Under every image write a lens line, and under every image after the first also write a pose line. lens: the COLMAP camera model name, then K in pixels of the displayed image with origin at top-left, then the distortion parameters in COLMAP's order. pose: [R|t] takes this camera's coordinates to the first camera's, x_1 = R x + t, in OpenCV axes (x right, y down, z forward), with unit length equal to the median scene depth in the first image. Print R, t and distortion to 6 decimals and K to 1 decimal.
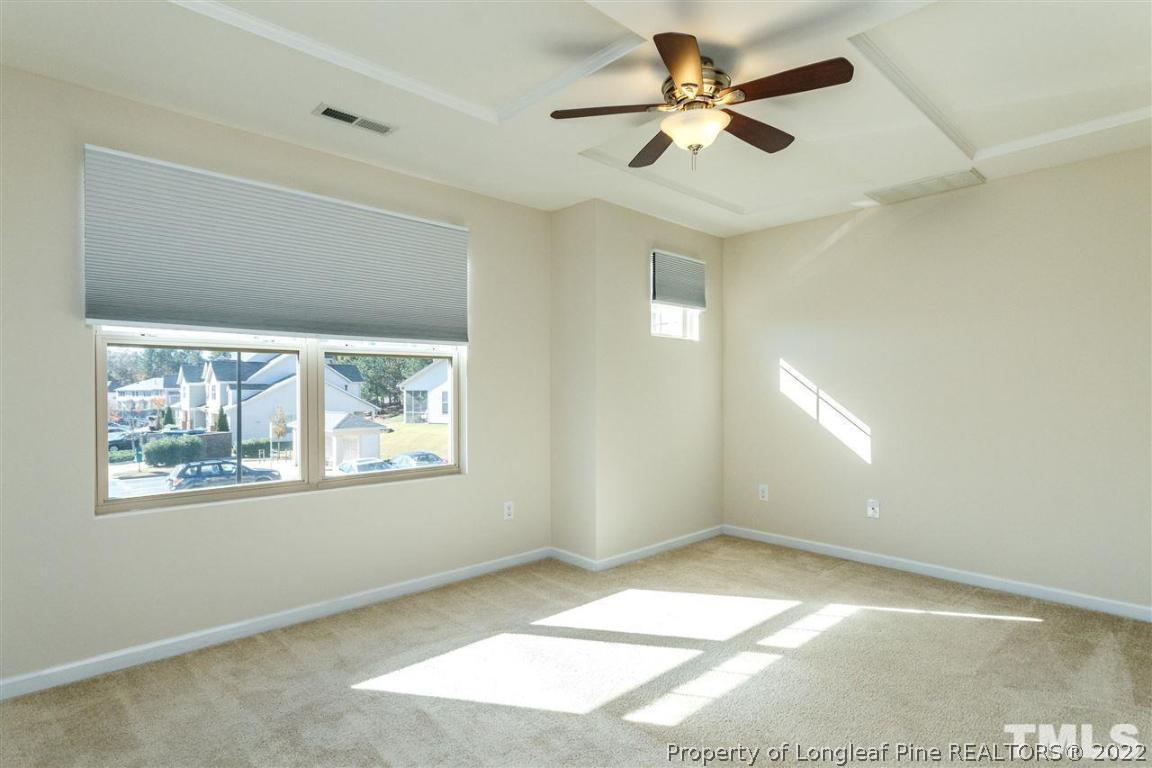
lens RADIAL K [[594.3, 0, 579.7], [0, 594.3, 389.0], [0, 0, 1]] dist [0.003616, -0.000549]
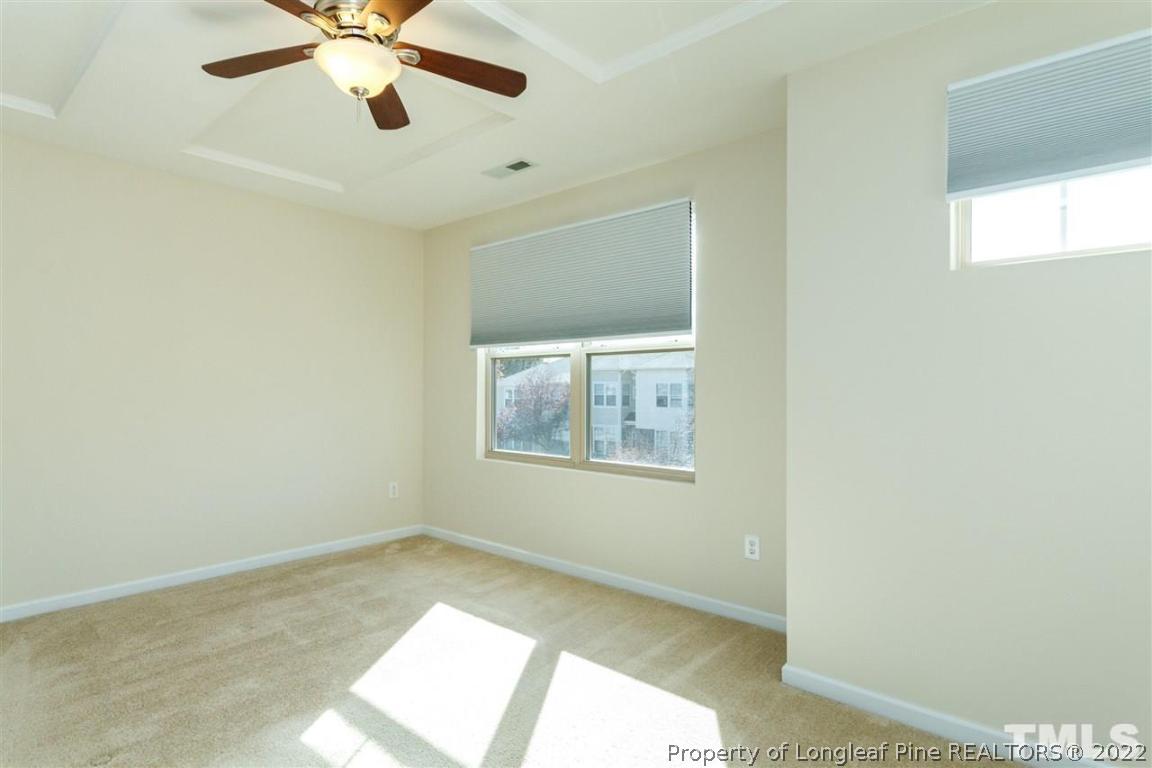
lens RADIAL K [[594.3, 0, 578.6], [0, 594.3, 380.9], [0, 0, 1]] dist [0.003616, -0.000549]
pose [[0.102870, -0.010418, -0.994640, 0.731302], [-0.000502, 0.999944, -0.010525, 0.004353], [0.994695, 0.001582, 0.102859, 0.853868]]
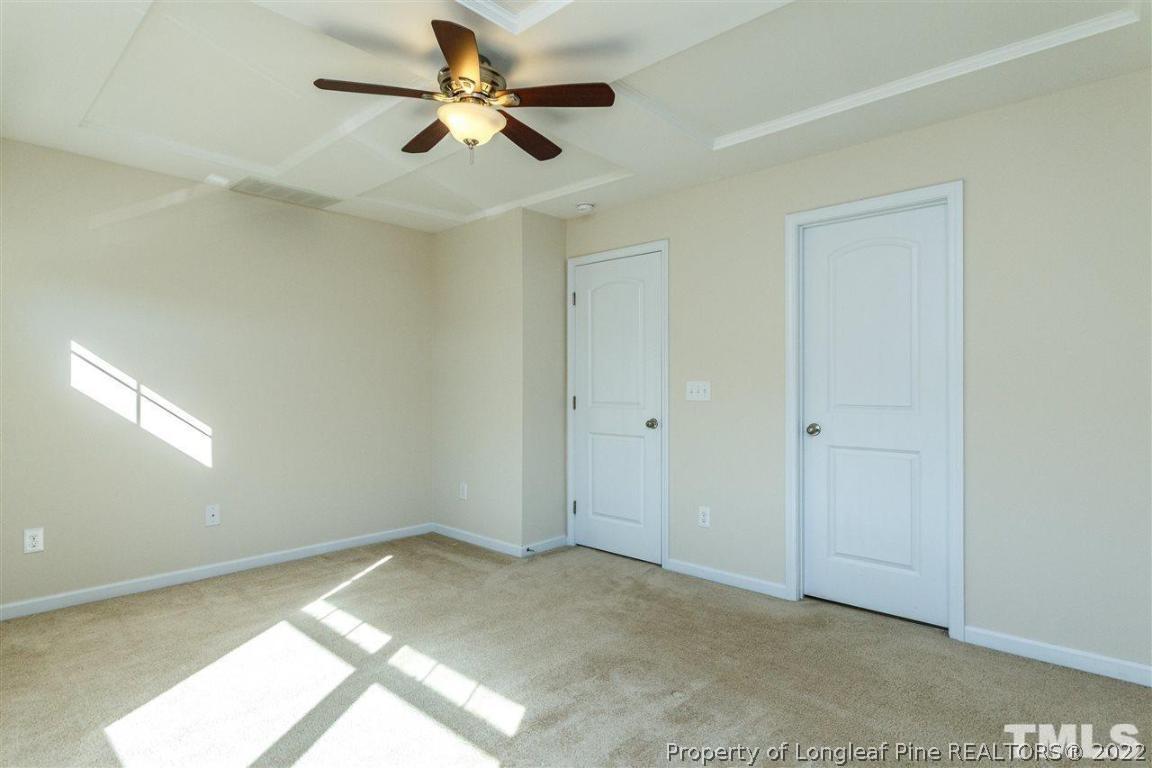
lens RADIAL K [[594.3, 0, 580.7], [0, 594.3, 384.9], [0, 0, 1]] dist [0.003616, -0.000549]
pose [[-0.078609, 0.004037, 0.996897, -0.562366], [-0.005876, 0.999973, -0.004513, 0.001624], [-0.996888, -0.006212, -0.078583, 0.619250]]
